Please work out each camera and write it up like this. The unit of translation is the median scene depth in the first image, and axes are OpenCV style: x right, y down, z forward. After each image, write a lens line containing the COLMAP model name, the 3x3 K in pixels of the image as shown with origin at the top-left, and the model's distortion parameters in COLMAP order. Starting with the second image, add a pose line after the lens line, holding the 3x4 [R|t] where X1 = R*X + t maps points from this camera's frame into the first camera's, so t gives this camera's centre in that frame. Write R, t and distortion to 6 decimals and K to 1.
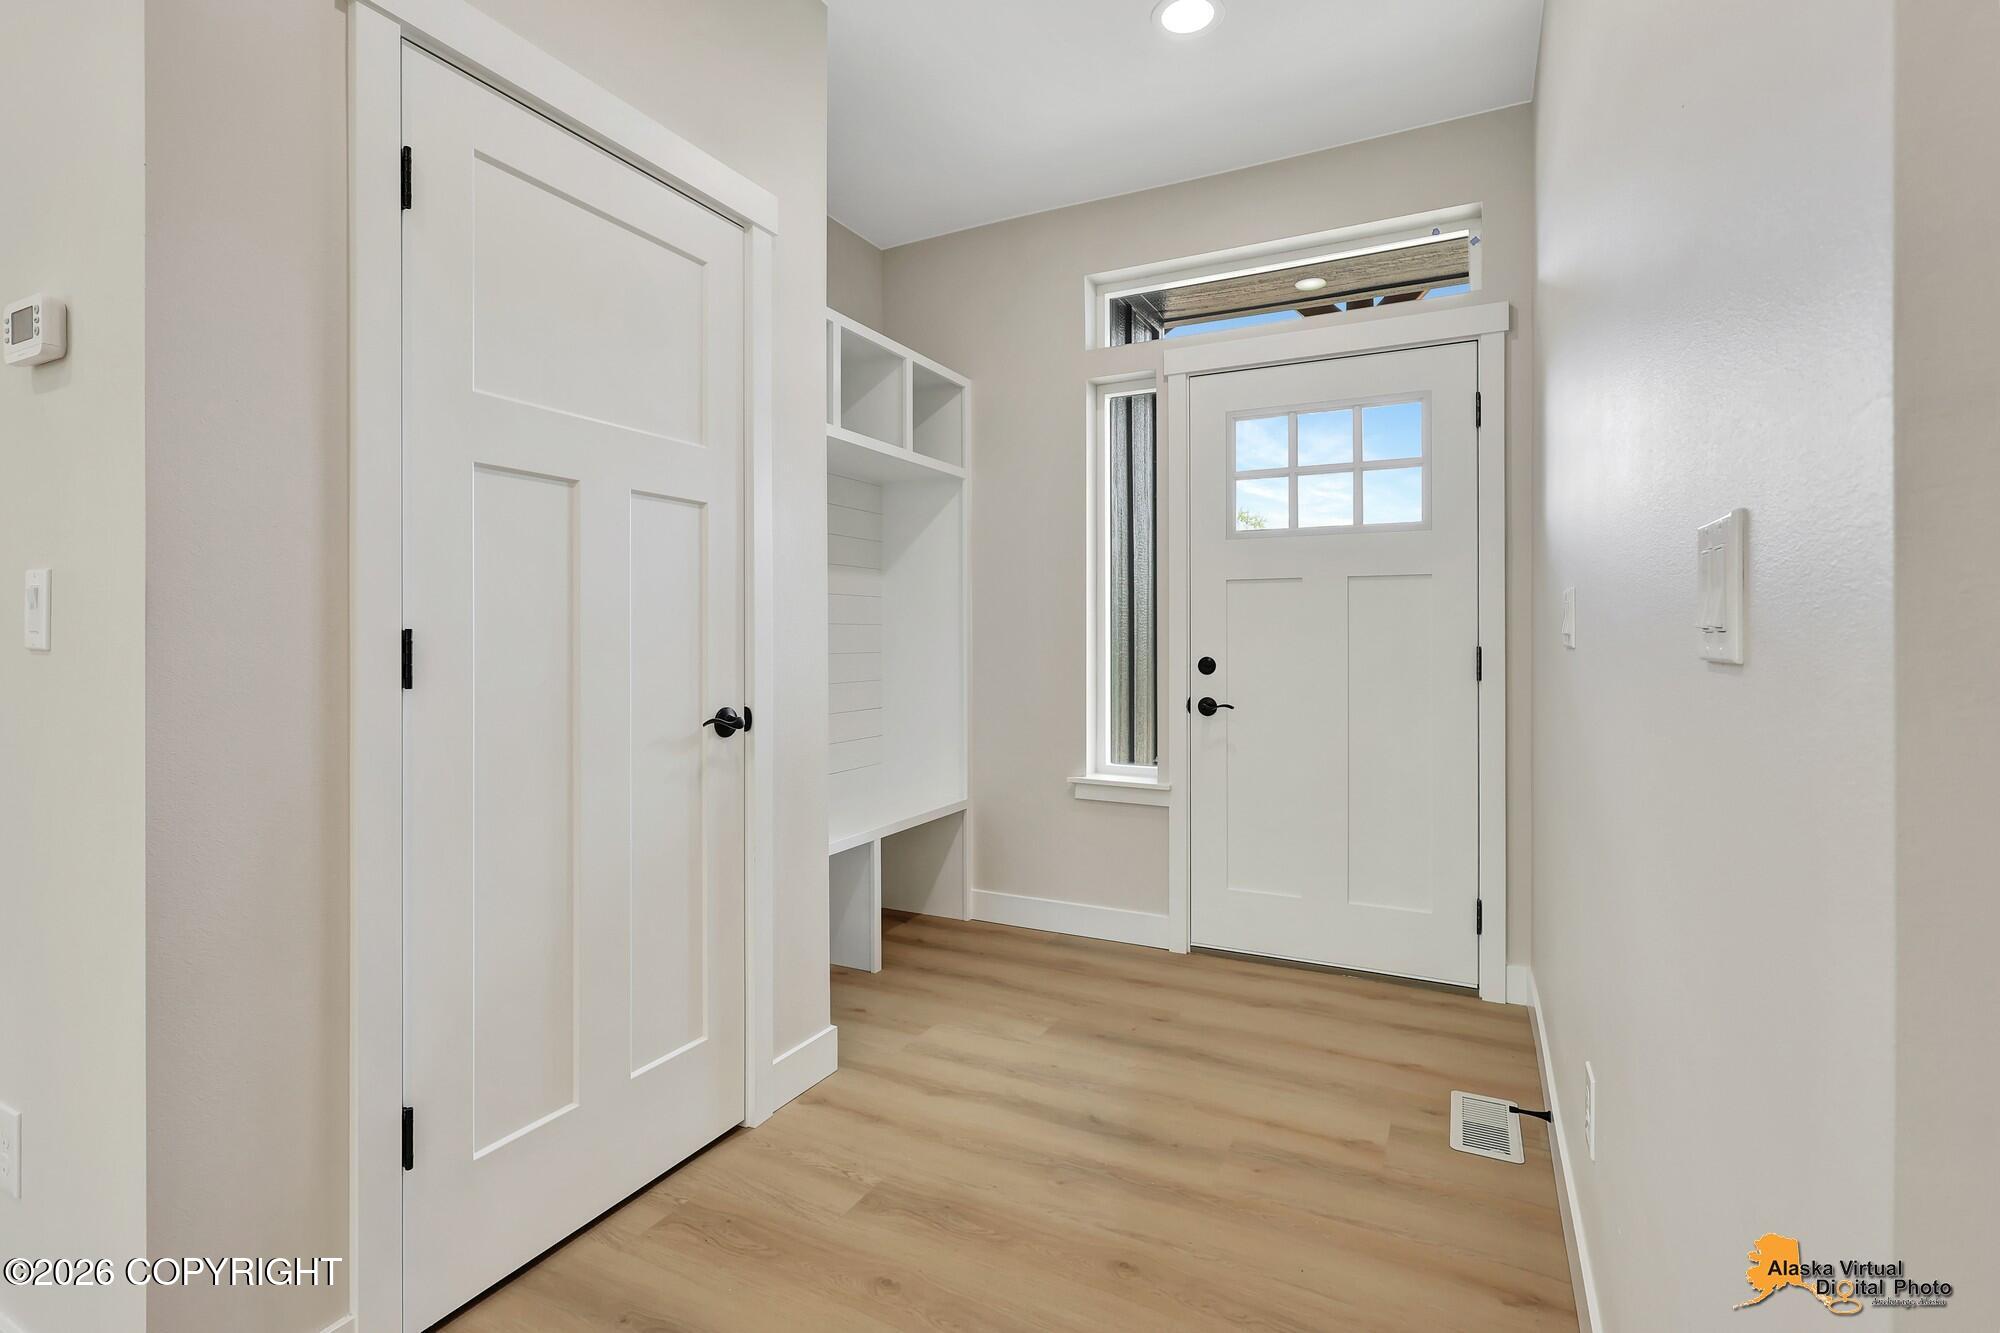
lens RADIAL K [[935.8, 0, 996.8], [0, 935.8, 651.9], [0, 0, 1]] dist [-0.005210, 0.000297]
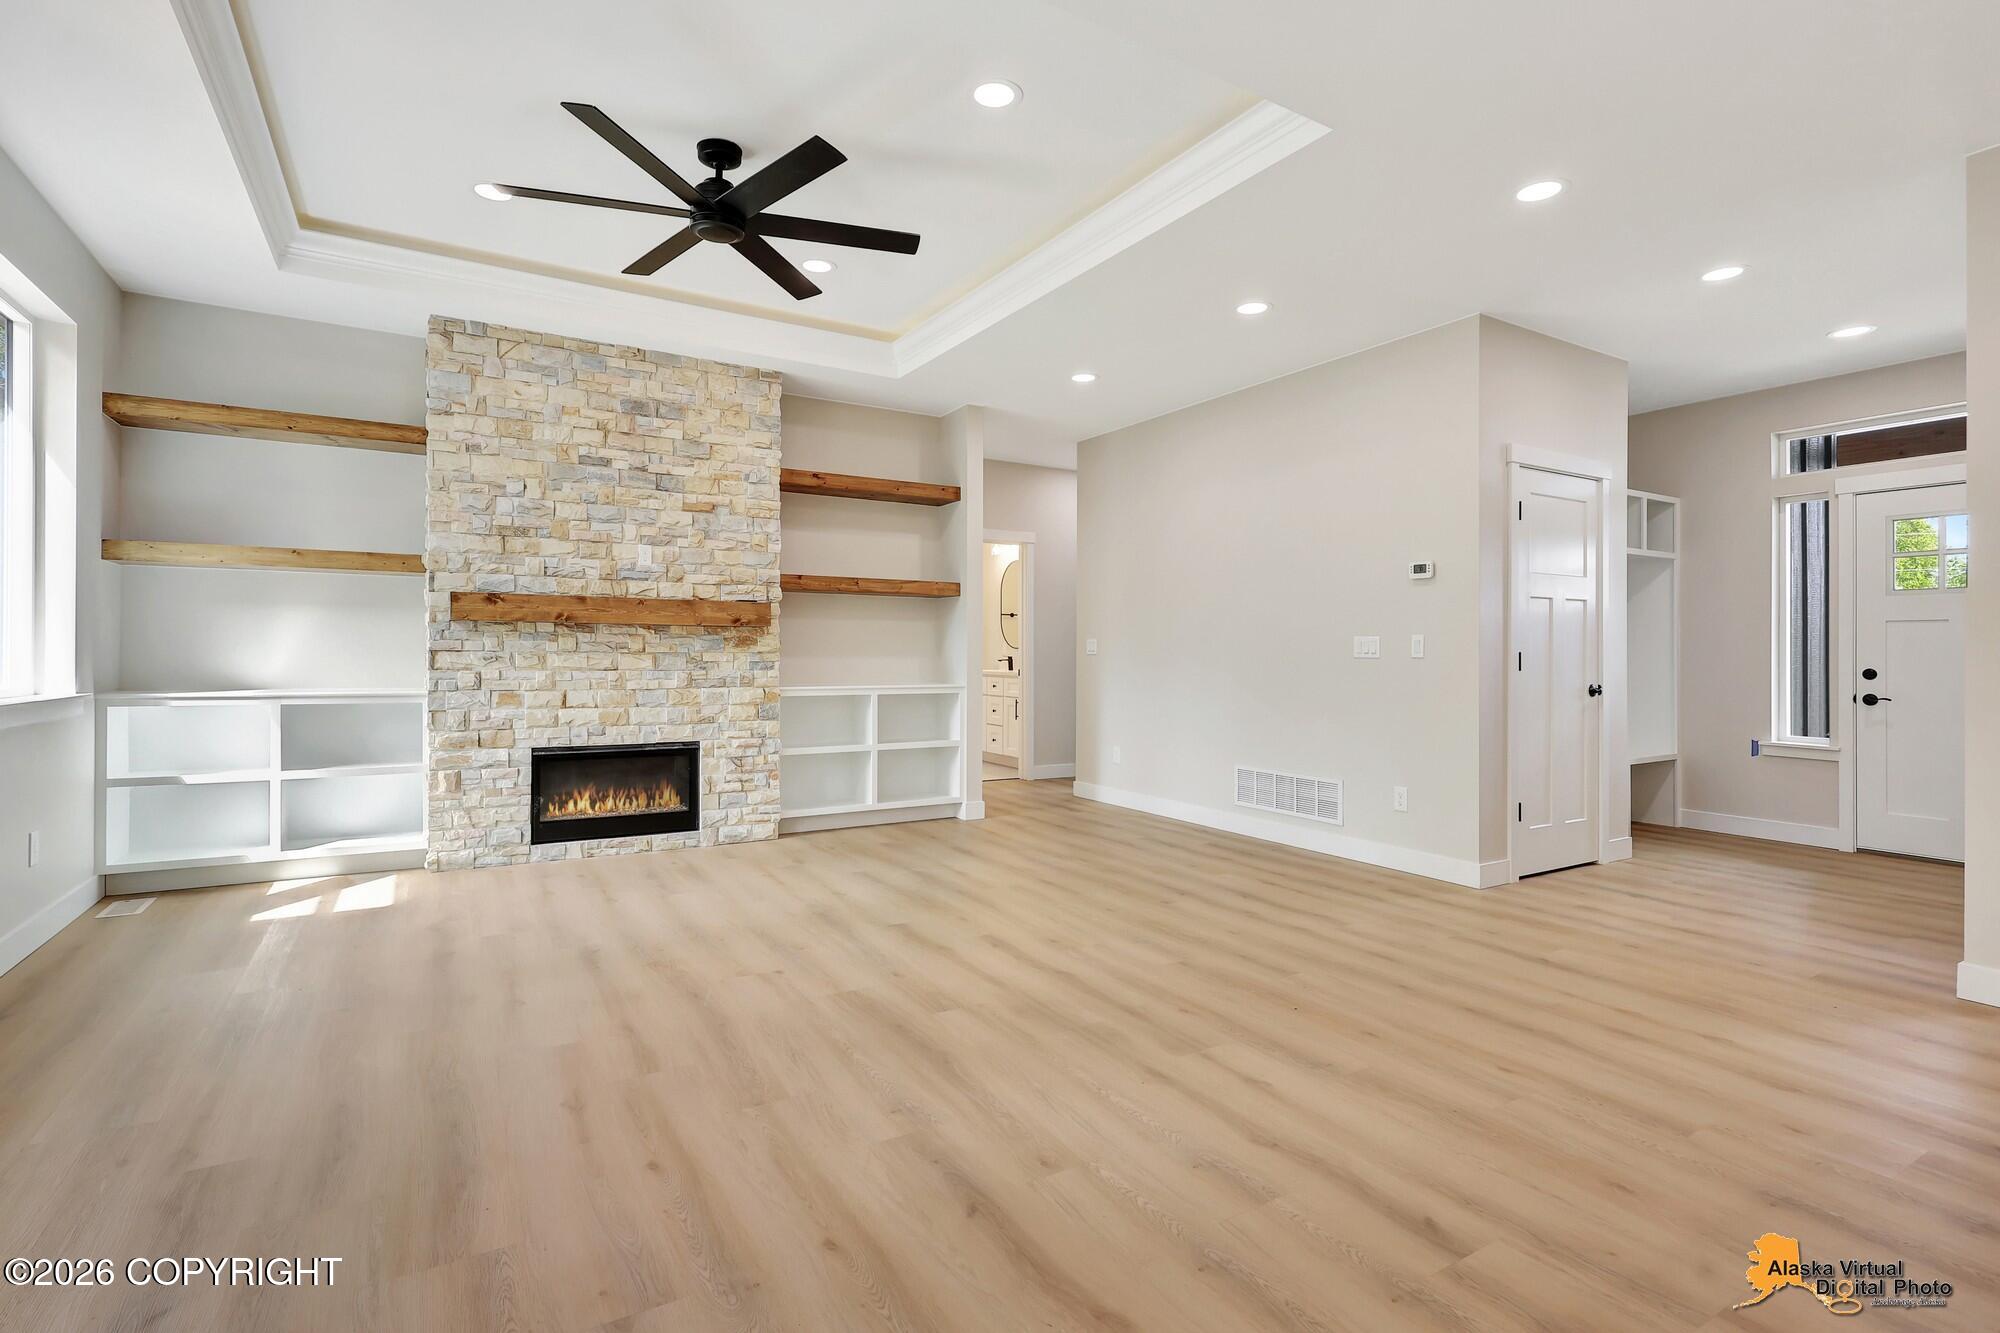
lens RADIAL K [[935.8, 0, 1005.8], [0, 935.8, 663.0], [0, 0, 1]] dist [-0.005210, 0.000297]
pose [[0.848937, 0.003487, -0.528482, -0.172331], [-0.007239, 0.999961, -0.005032, 0.014996], [0.528444, 0.008098, 0.848930, -1.049639]]
